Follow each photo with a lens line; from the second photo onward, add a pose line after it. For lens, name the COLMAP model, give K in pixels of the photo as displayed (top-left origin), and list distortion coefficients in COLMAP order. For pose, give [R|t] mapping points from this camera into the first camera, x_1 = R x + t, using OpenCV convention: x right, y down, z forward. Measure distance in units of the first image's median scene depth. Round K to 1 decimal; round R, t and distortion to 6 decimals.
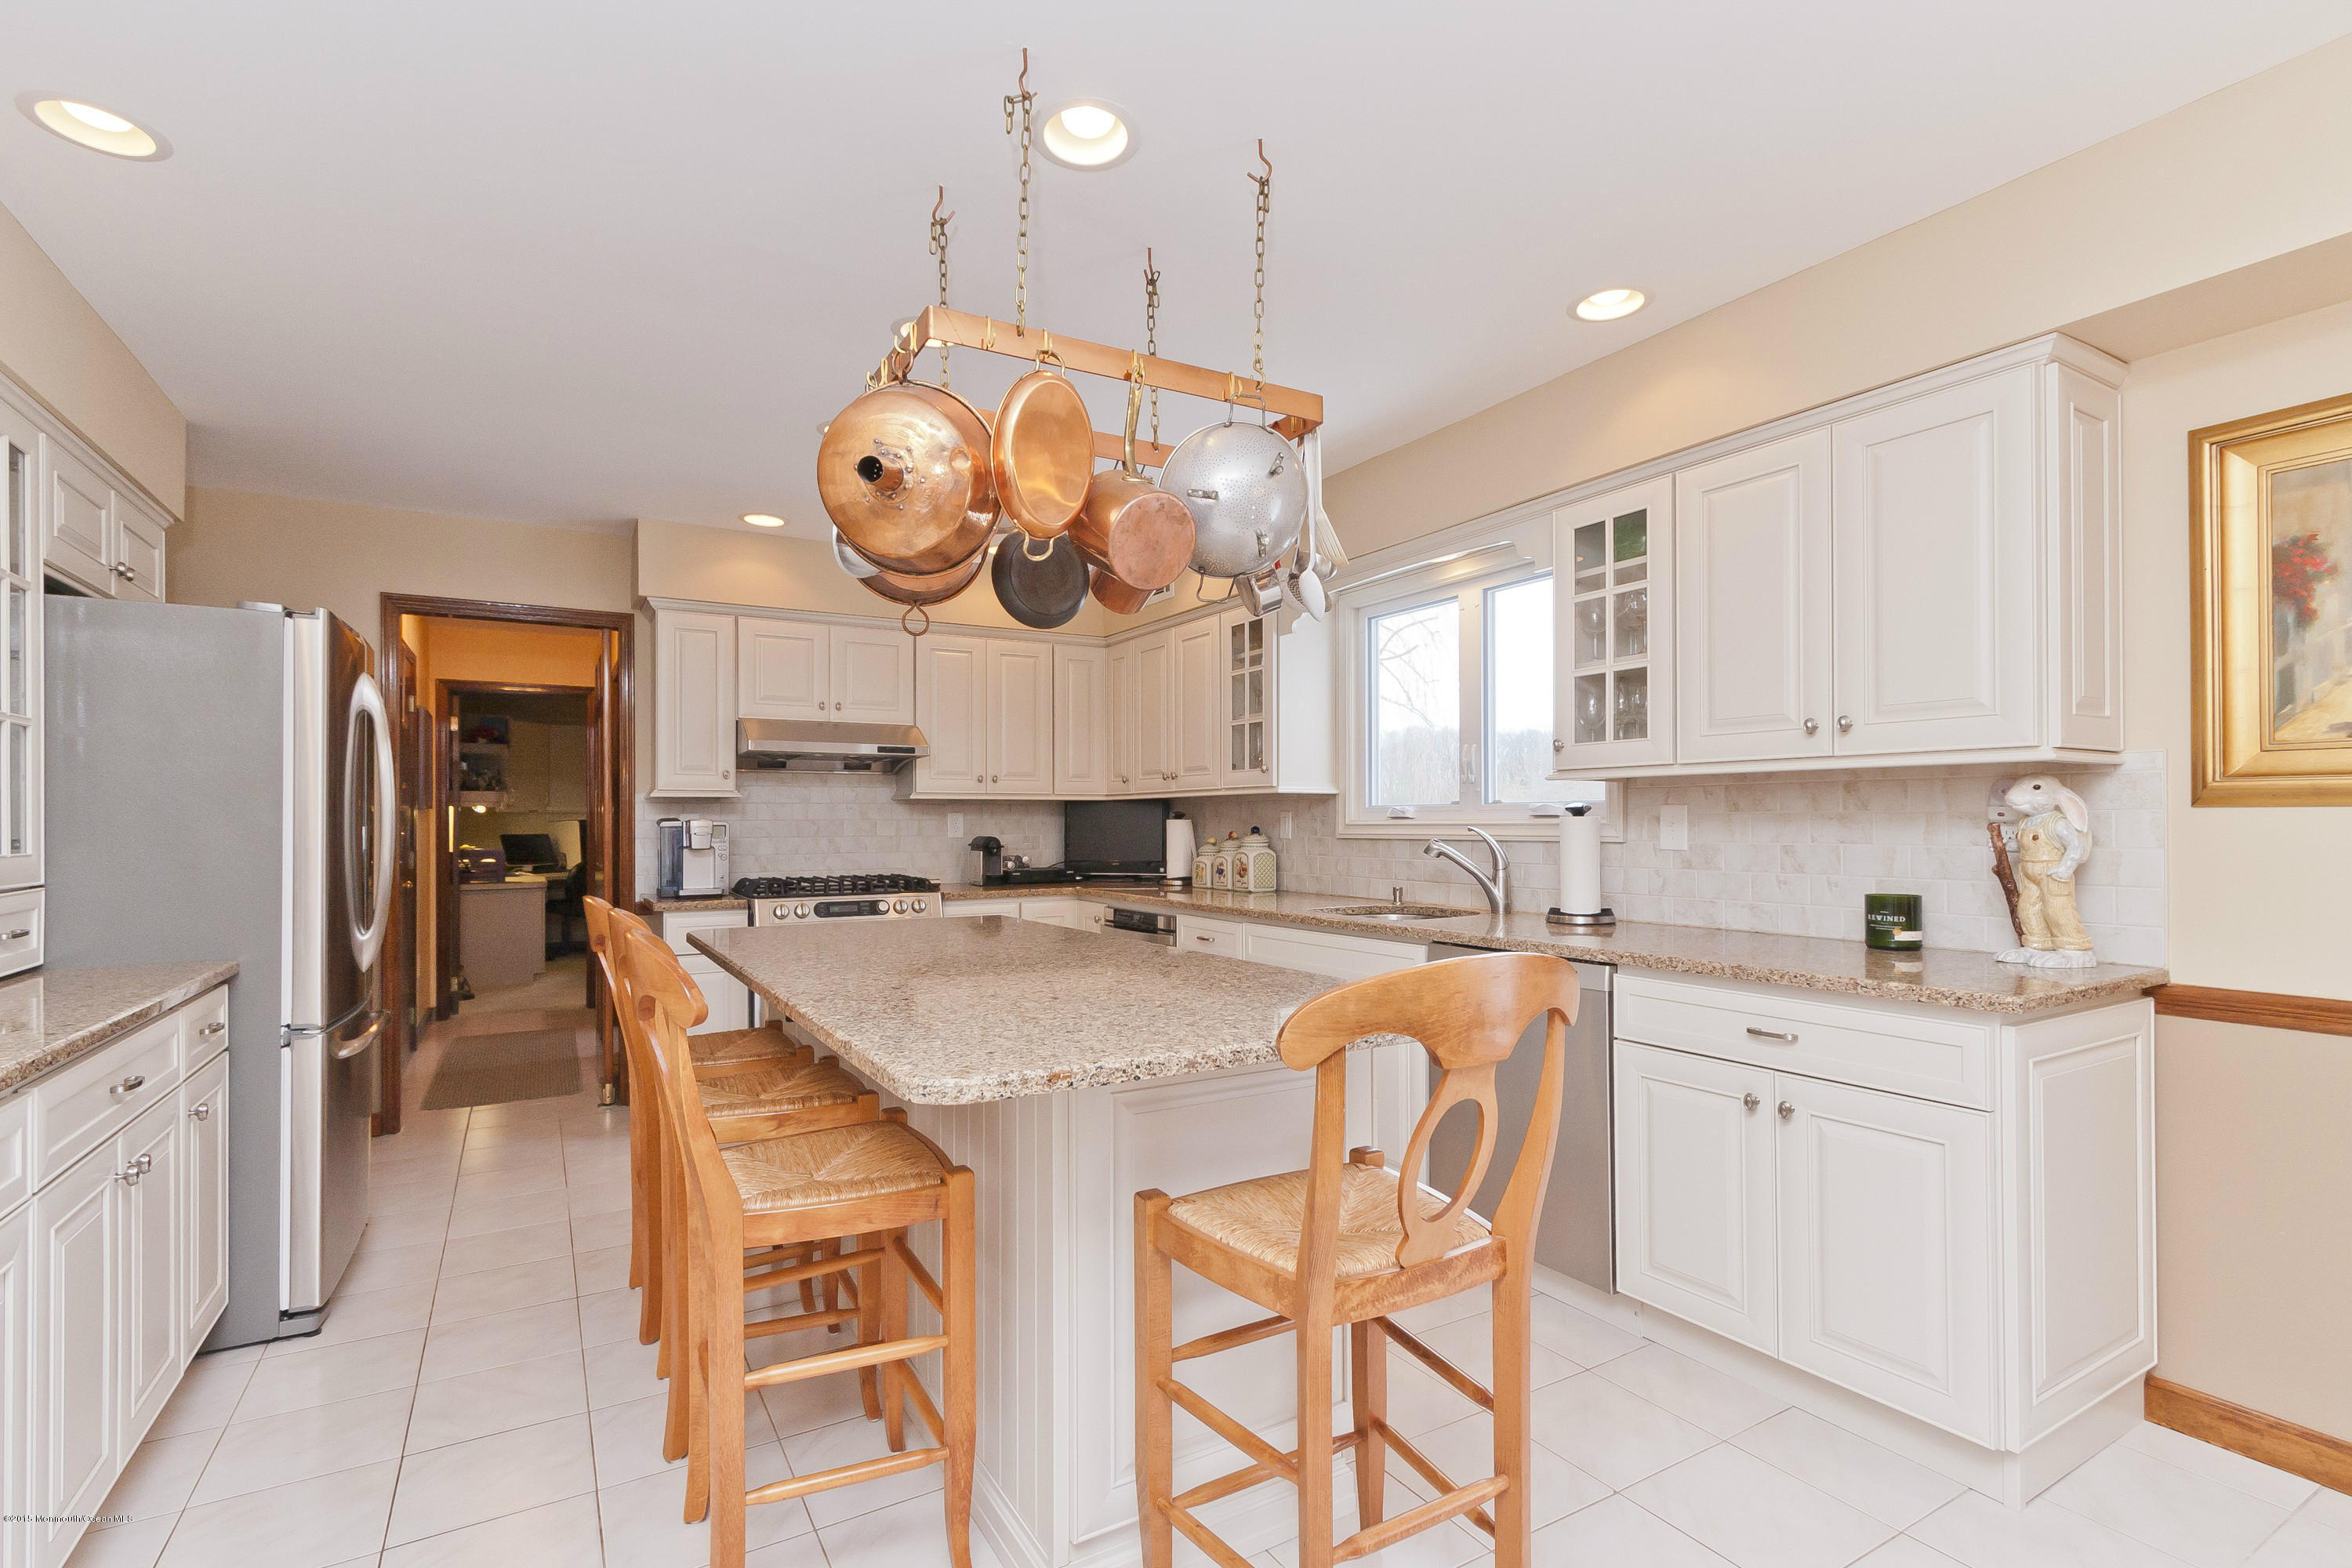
lens RADIAL K [[1069.0, 0, 1158.6], [0, 1069.0, 801.5], [0, 0, 1]] dist [-0.019960, -0.003102]
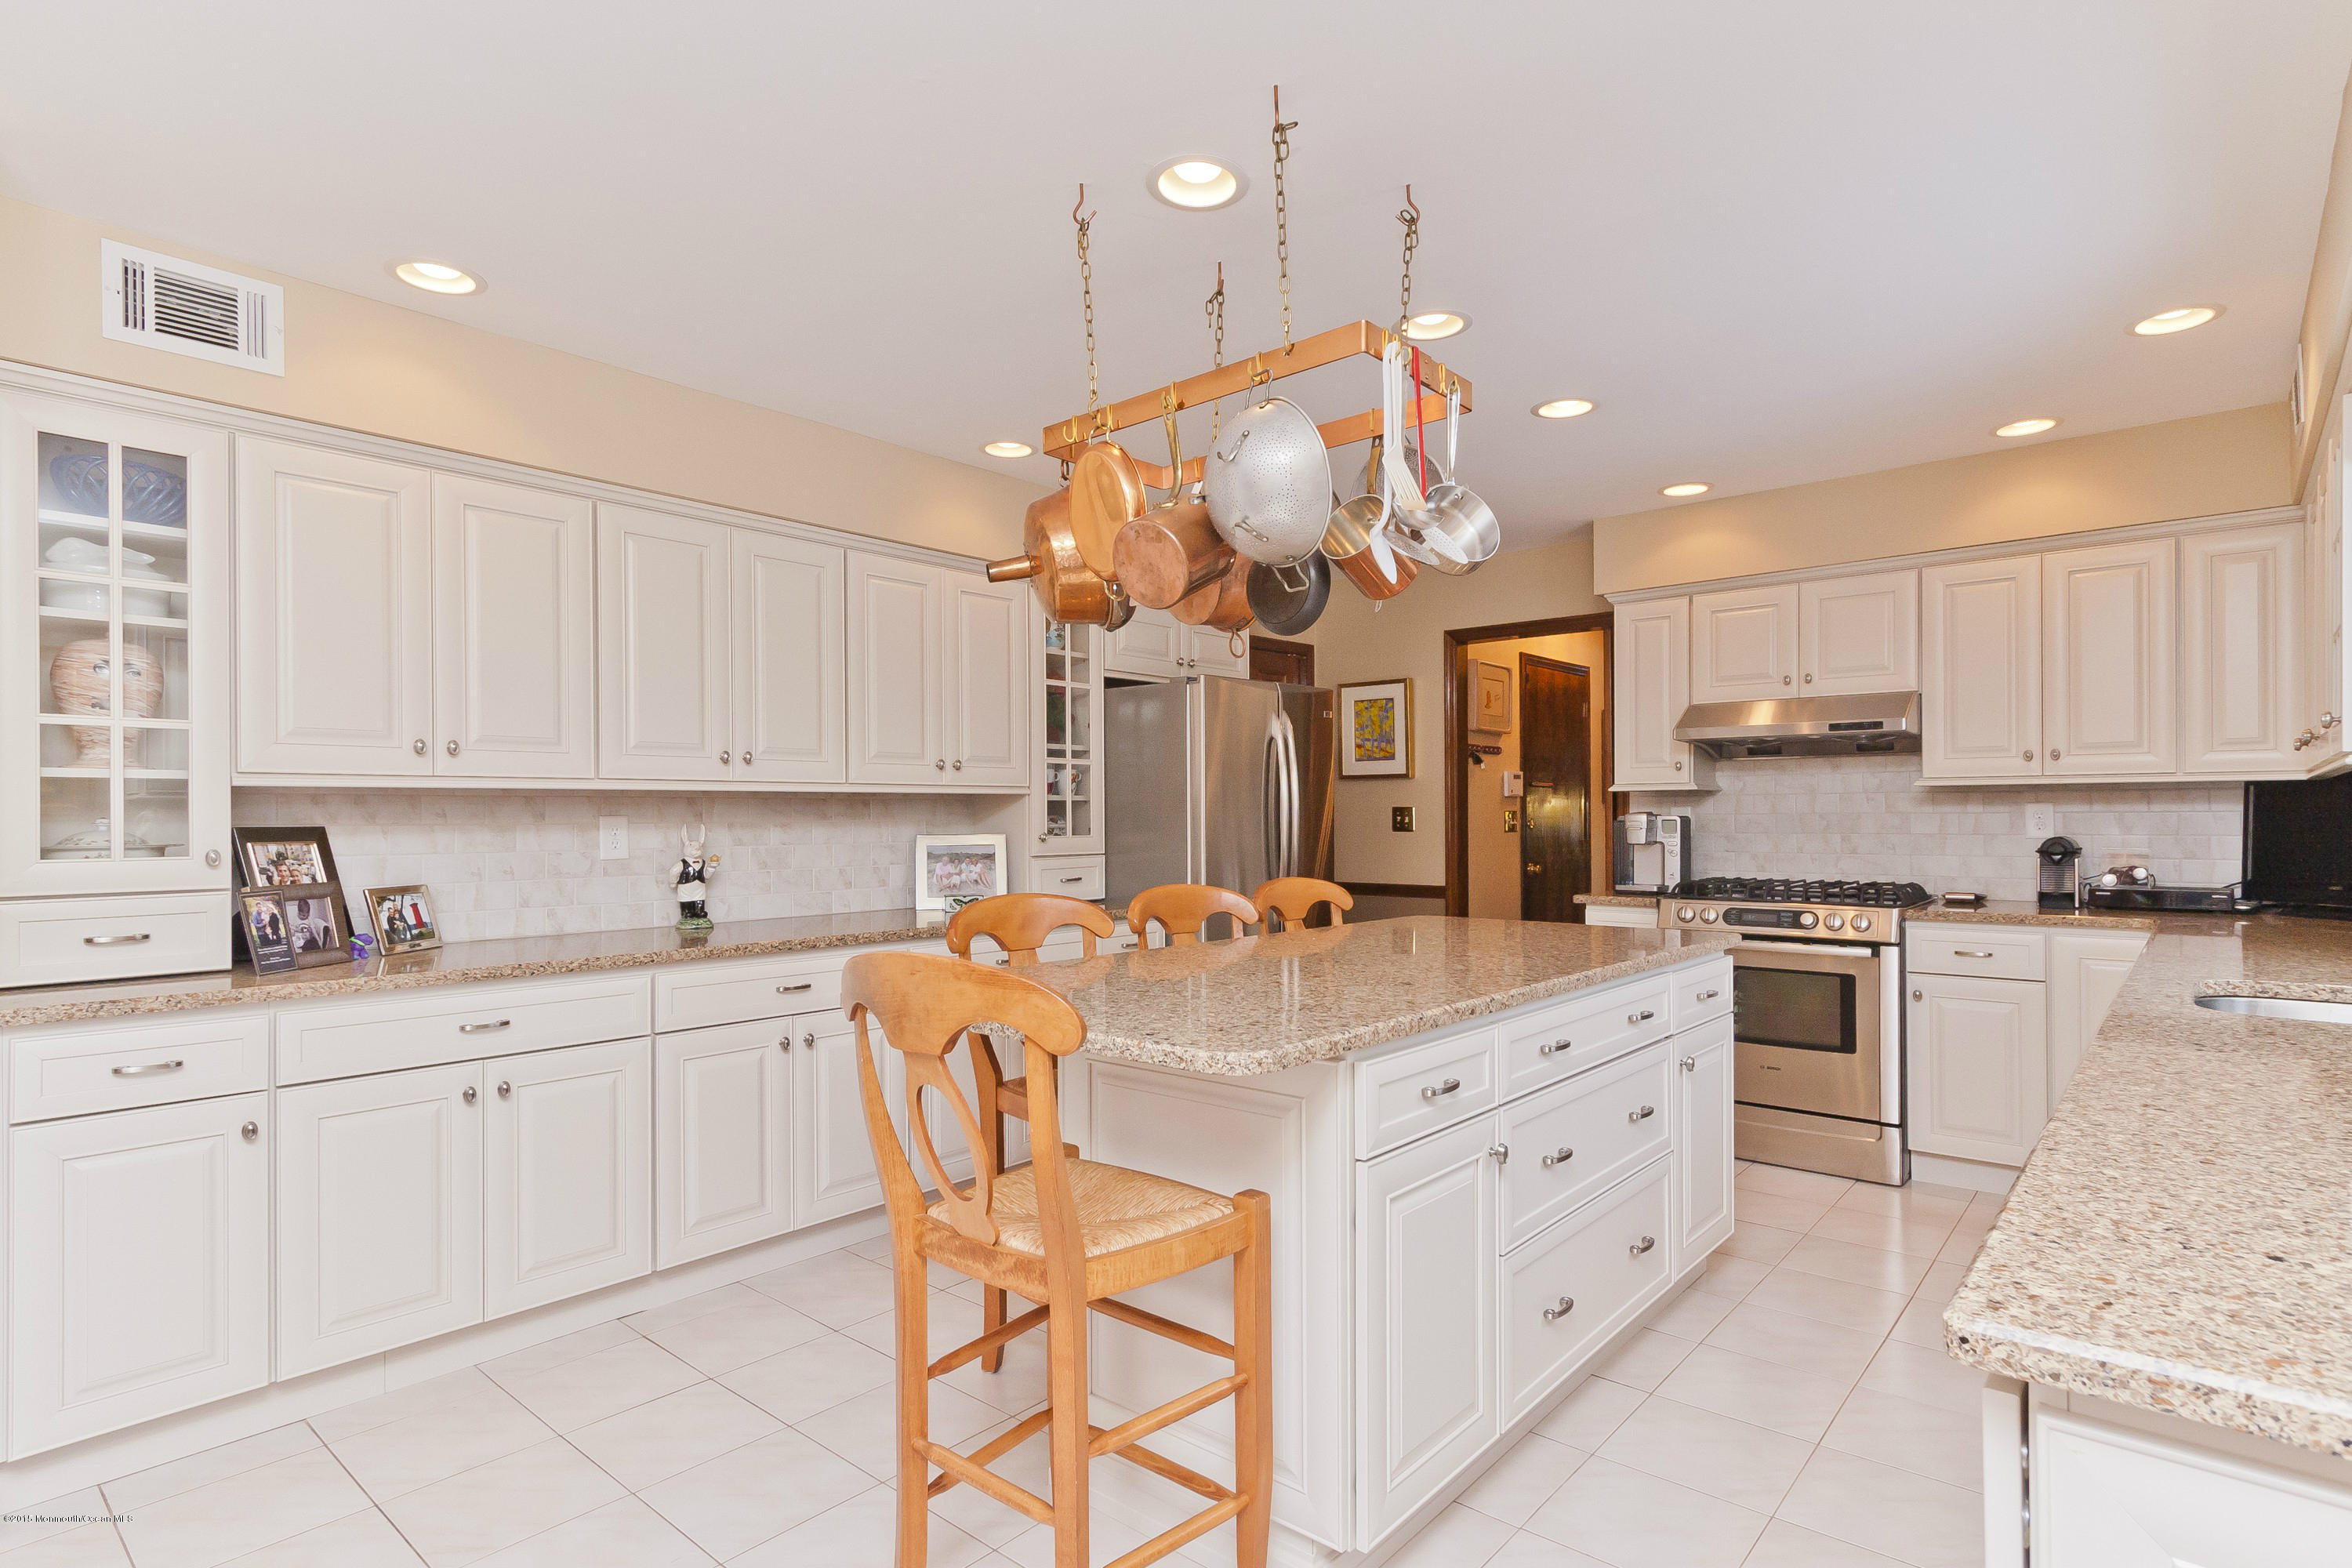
lens RADIAL K [[1160.4, 0, 1191.1], [0, 1160.4, 819.1], [0, 0, 1]] dist [0.000258, -0.000090]
pose [[0.314295, 0.003911, -0.949317, 0.450017], [0.020284, 0.999736, 0.010834, 0.001849], [0.949108, -0.022661, 0.314133, 0.273135]]
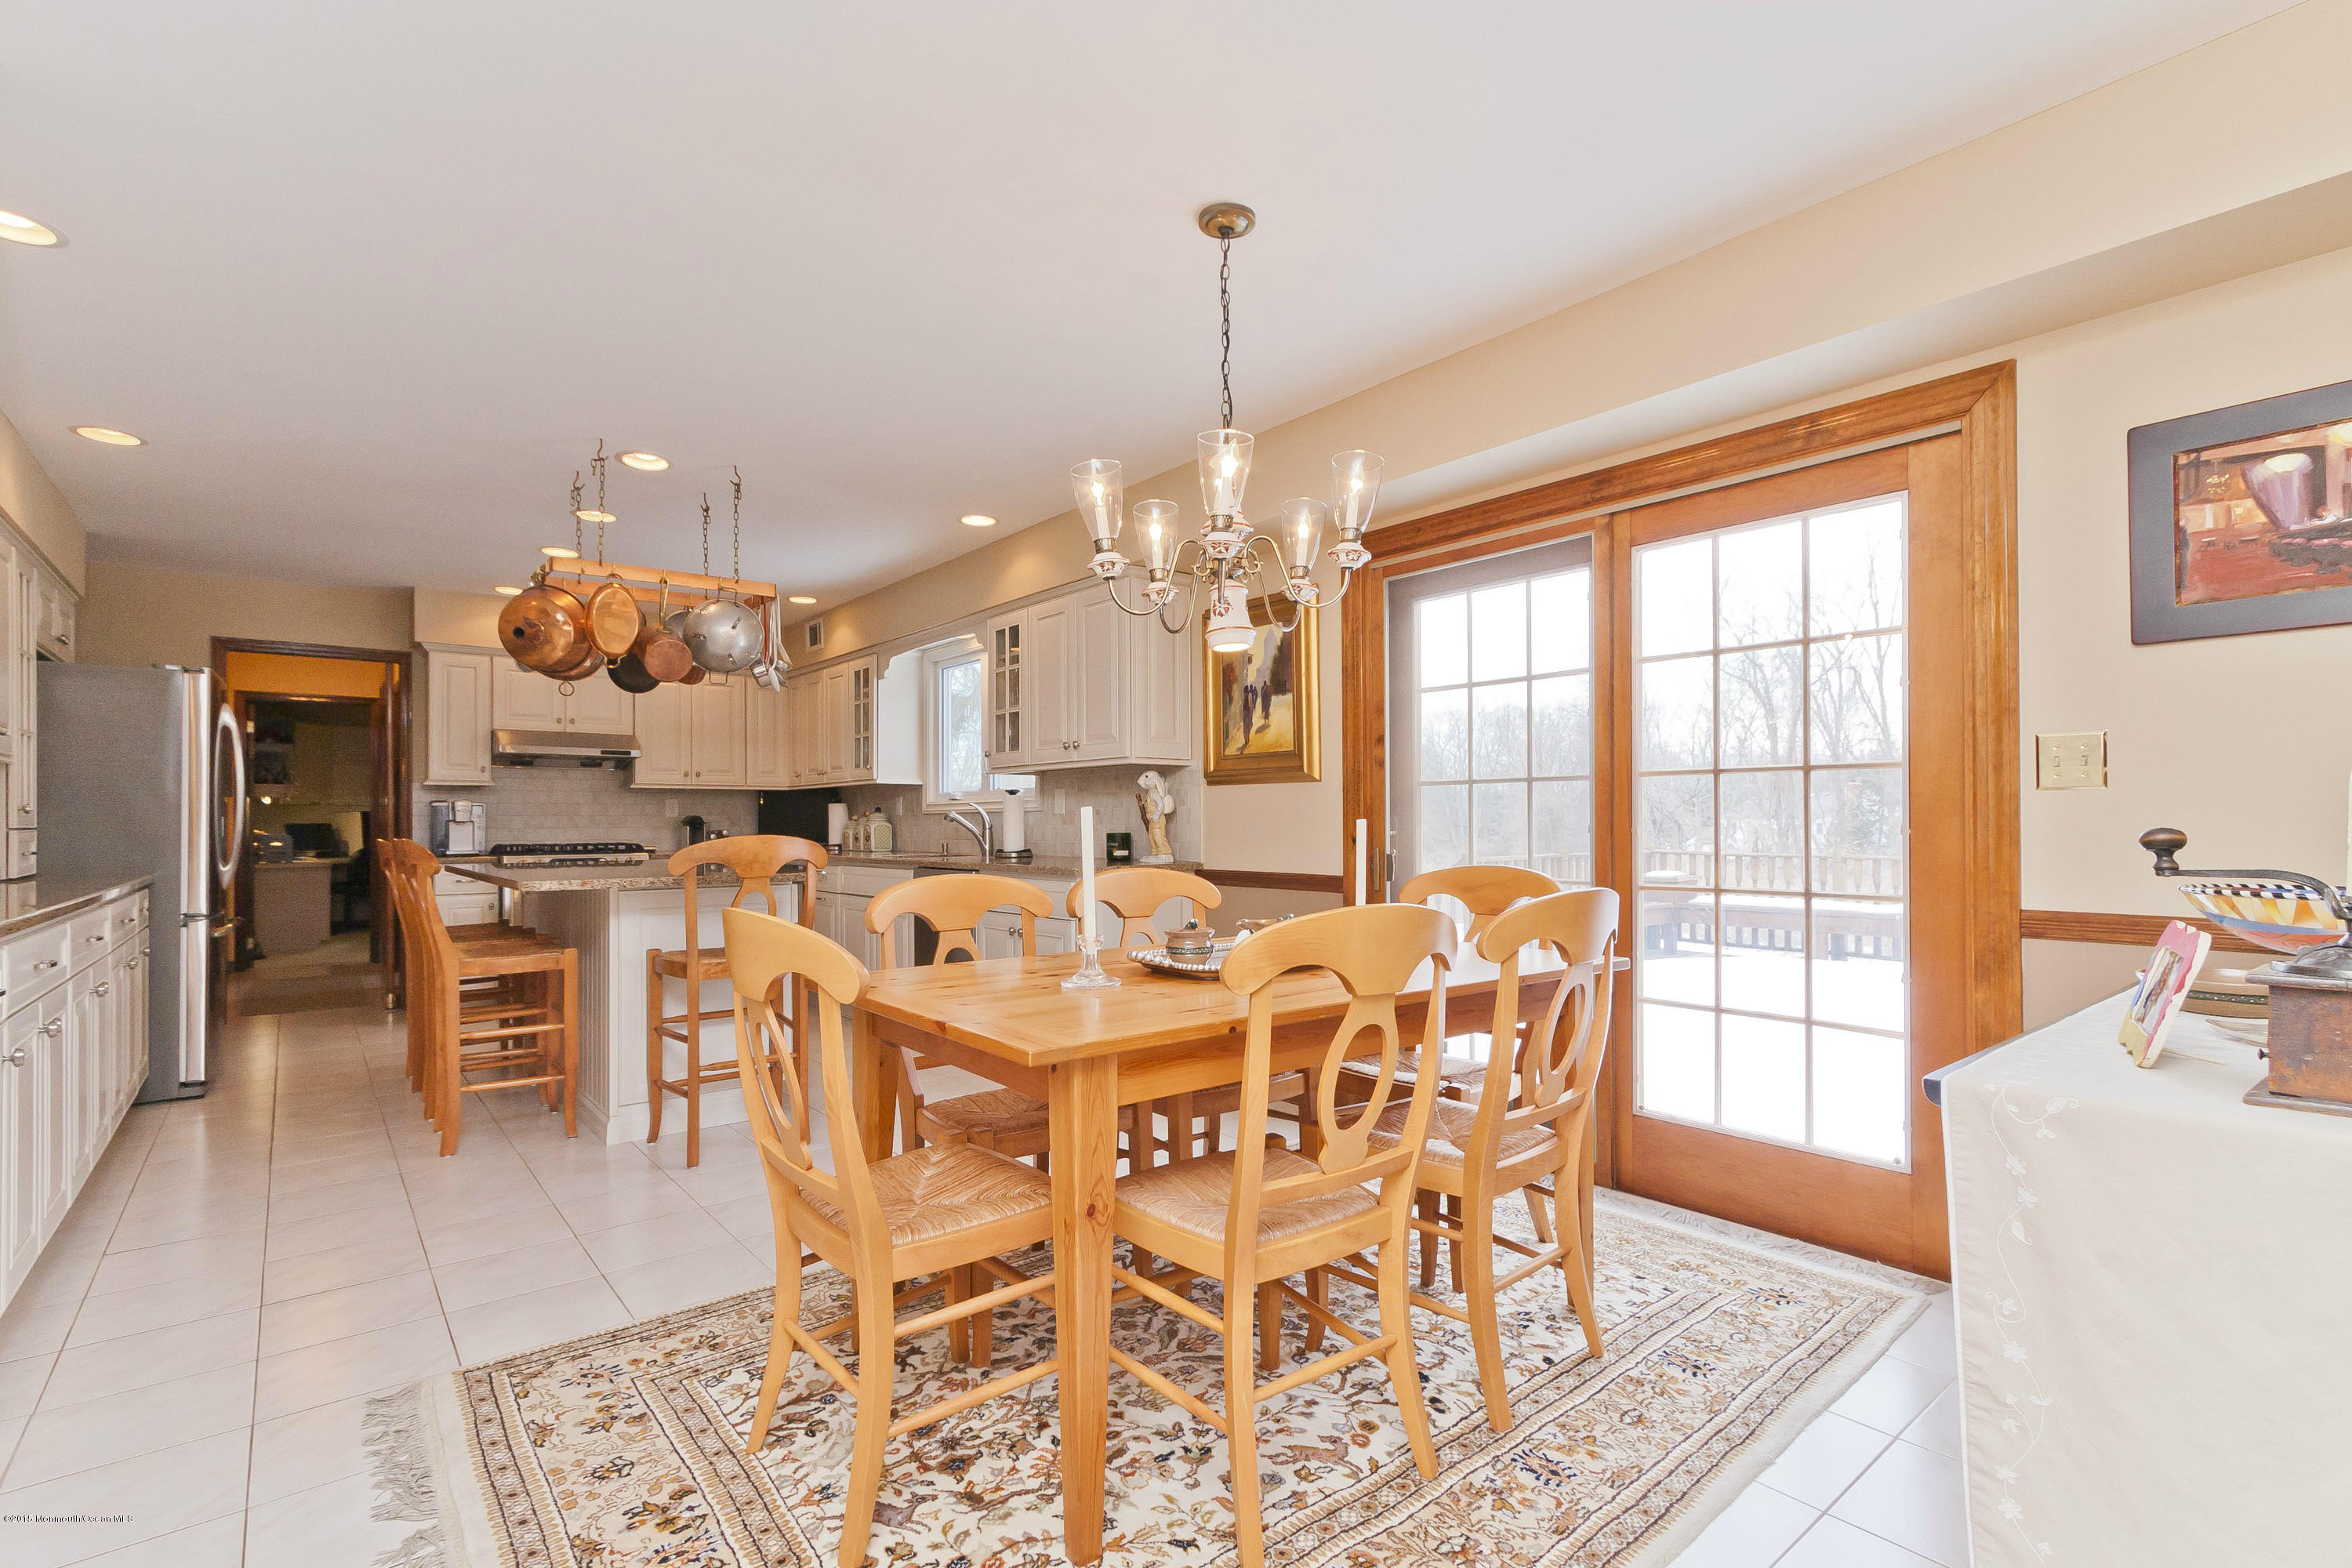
lens RADIAL K [[1069.0, 0, 1189.9], [0, 1069.0, 805.7], [0, 0, 1]] dist [-0.019960, -0.003102]
pose [[0.985236, 0.000943, 0.171199, 0.281396], [-0.001136, 0.999999, 0.001030, 0.020869], [-0.171198, -0.001210, 0.985236, -0.551793]]
